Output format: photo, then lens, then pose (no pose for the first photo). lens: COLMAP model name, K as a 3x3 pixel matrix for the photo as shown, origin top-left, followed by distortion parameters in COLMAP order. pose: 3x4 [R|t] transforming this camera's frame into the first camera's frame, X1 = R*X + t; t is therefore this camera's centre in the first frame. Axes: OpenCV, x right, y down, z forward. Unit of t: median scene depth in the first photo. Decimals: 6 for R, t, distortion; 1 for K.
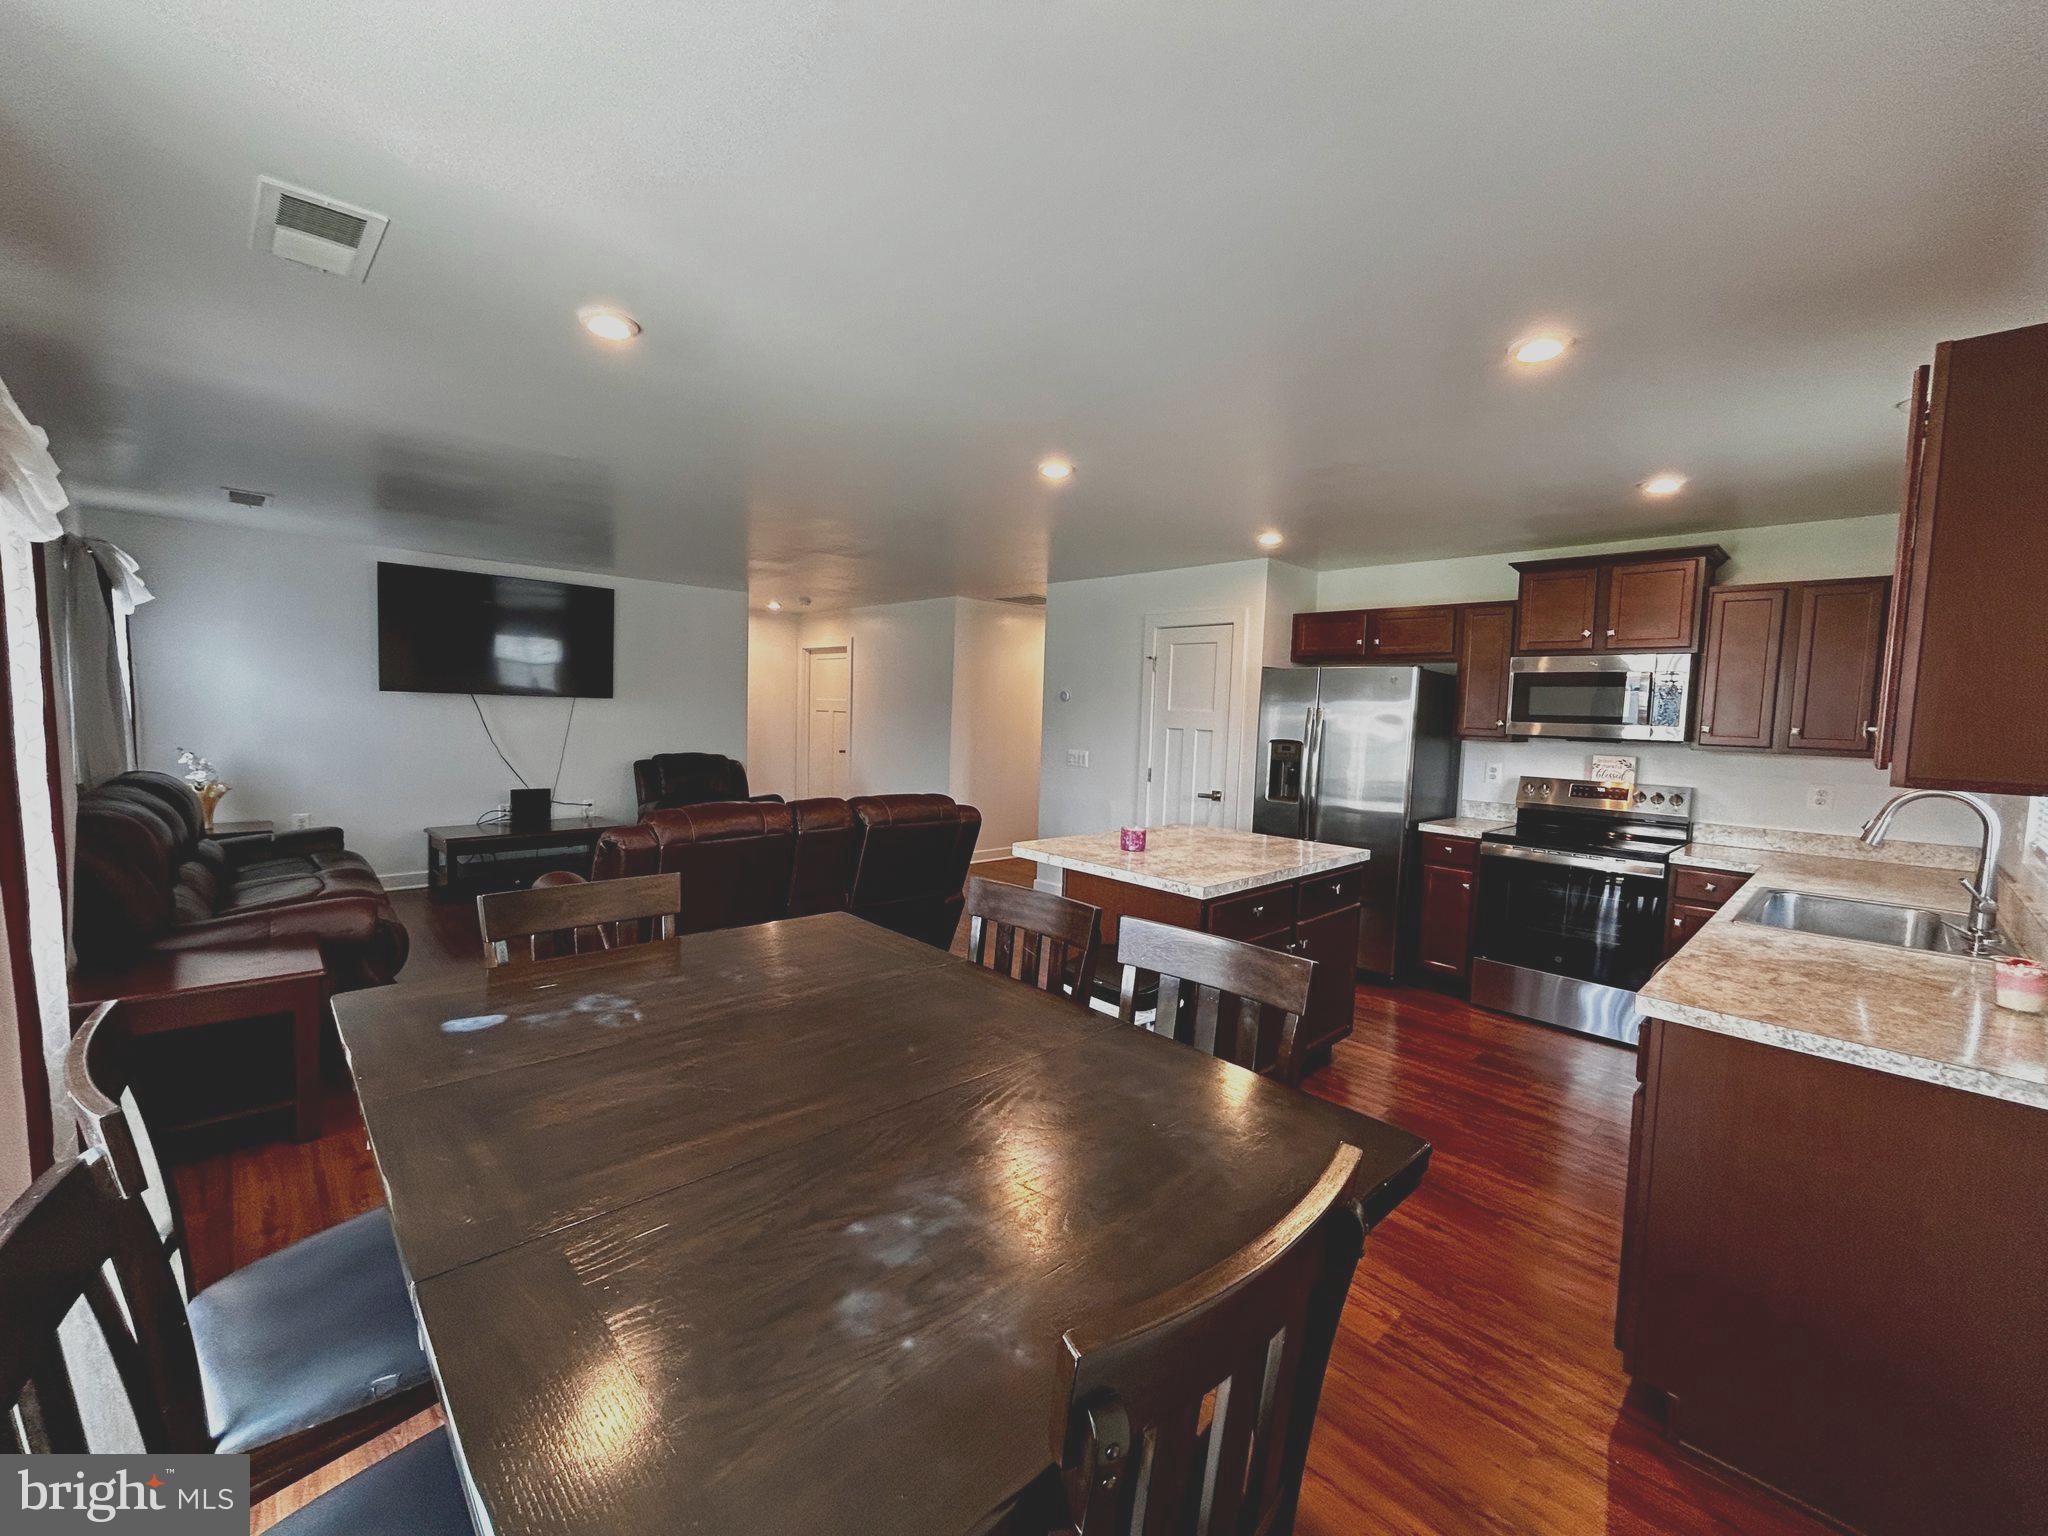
lens RADIAL K [[822.9, 0, 1019.3], [0, 822.9, 765.3], [0, 0, 1]] dist [0.001140, -0.000315]
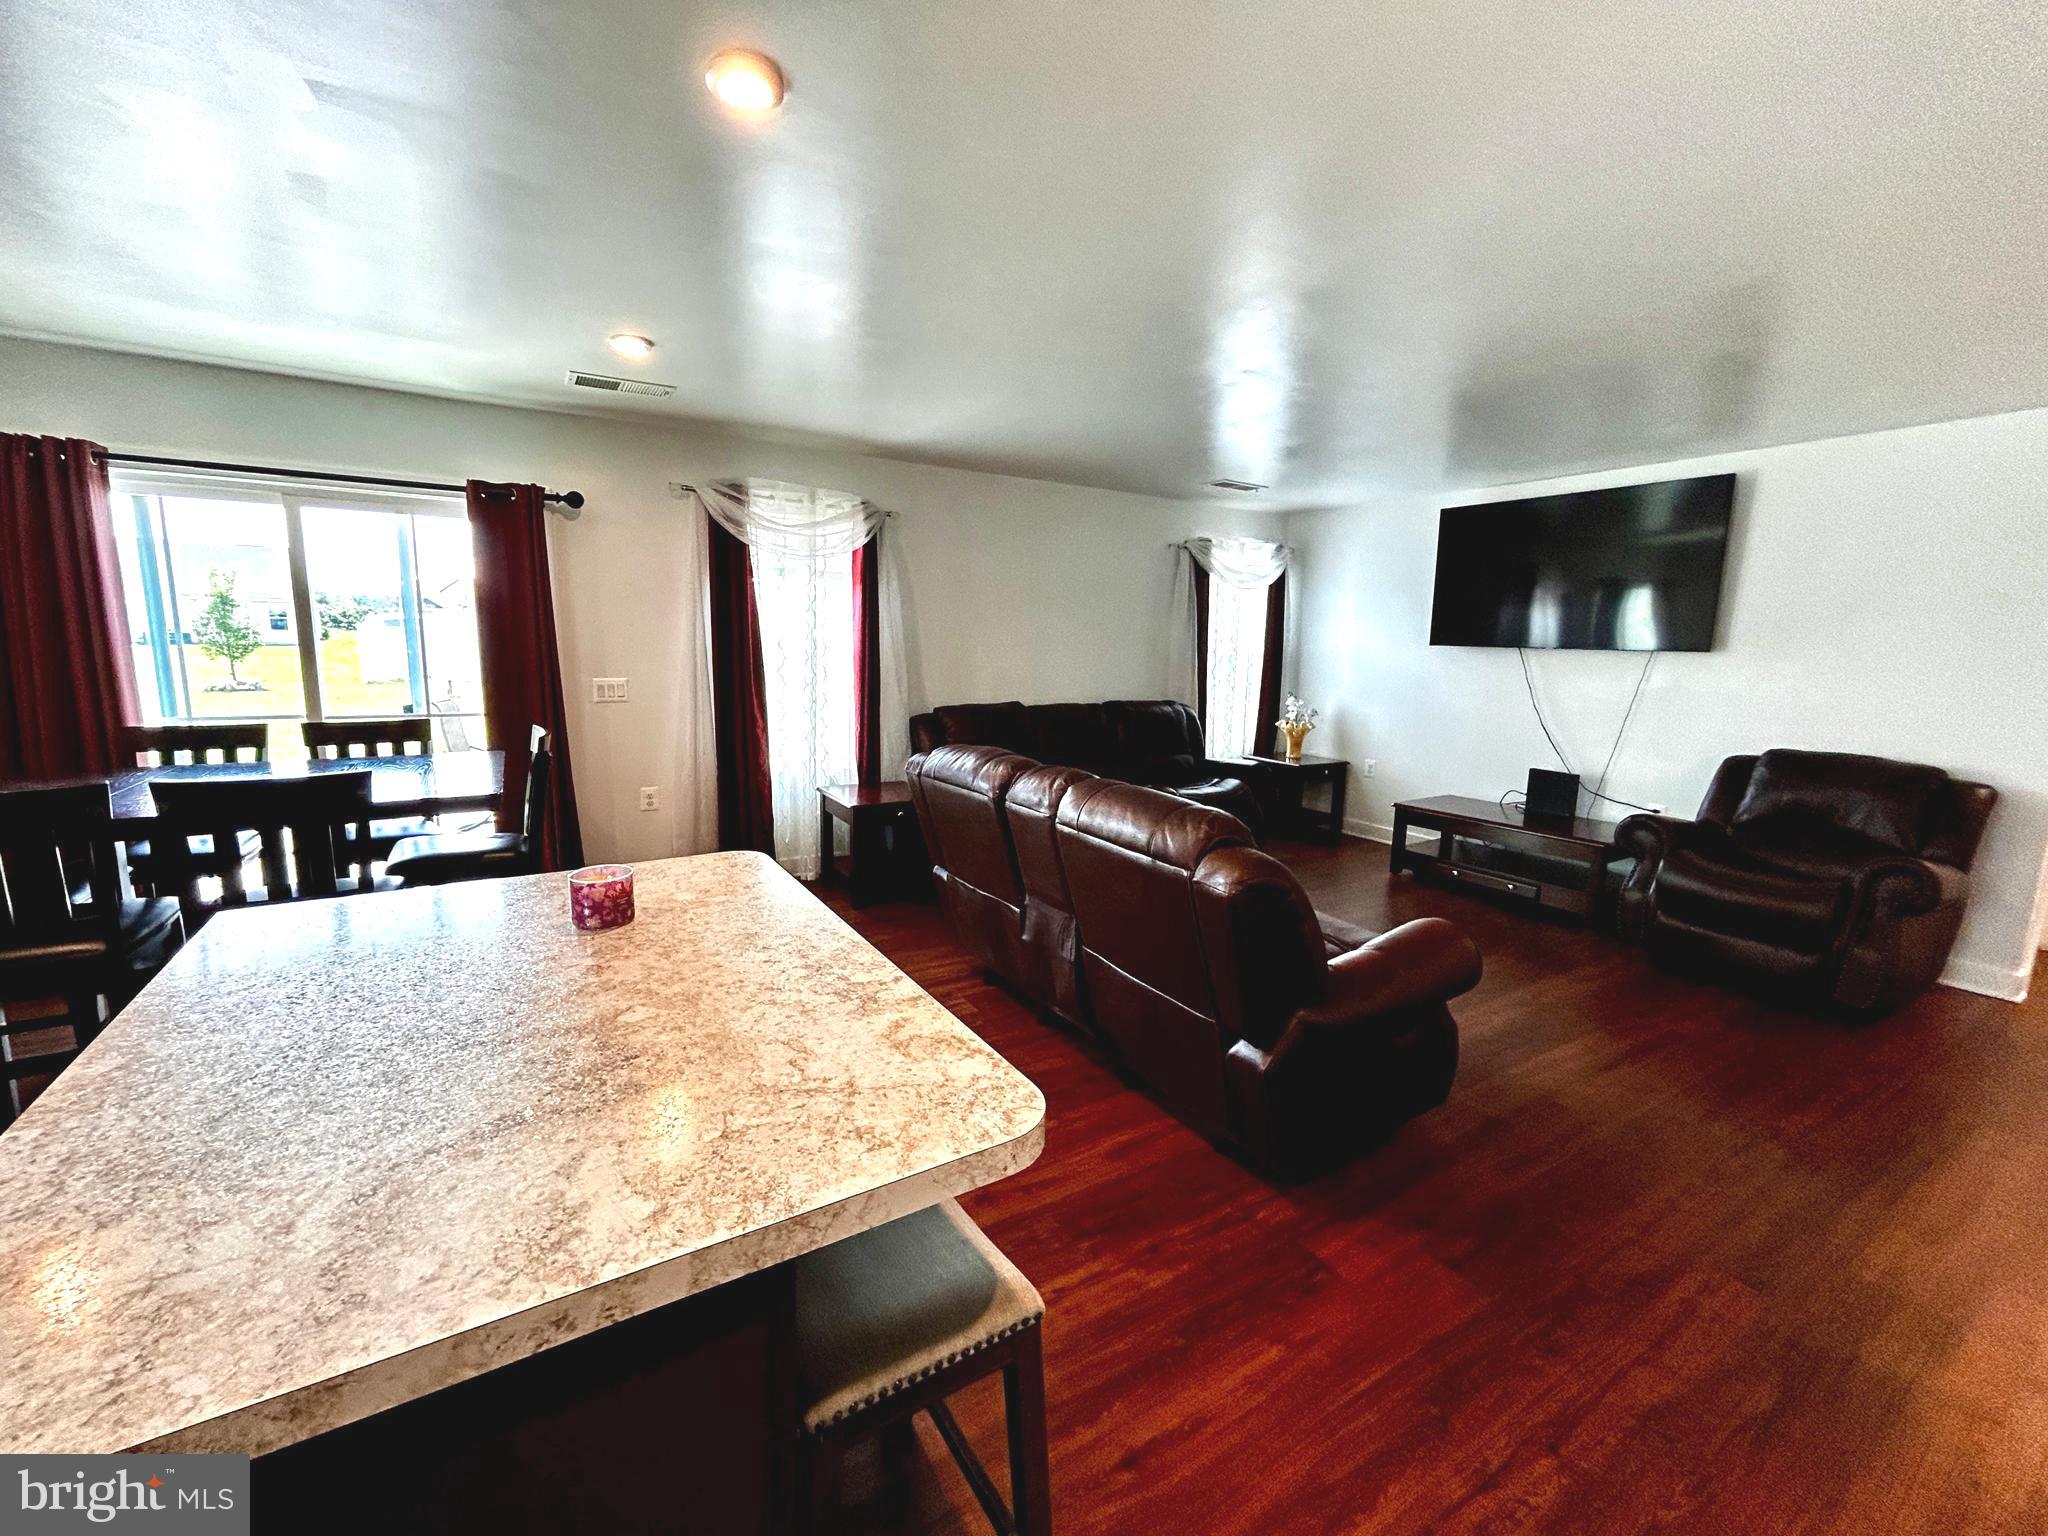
lens RADIAL K [[822.9, 0, 1019.3], [0, 822.9, 765.3], [0, 0, 1]] dist [0.001140, -0.000315]
pose [[-0.203422, 0.109348, -0.972966, 0.259560], [-0.090480, 0.987392, 0.129886, -0.033748], [0.974901, 0.114455, -0.190963, 0.704940]]
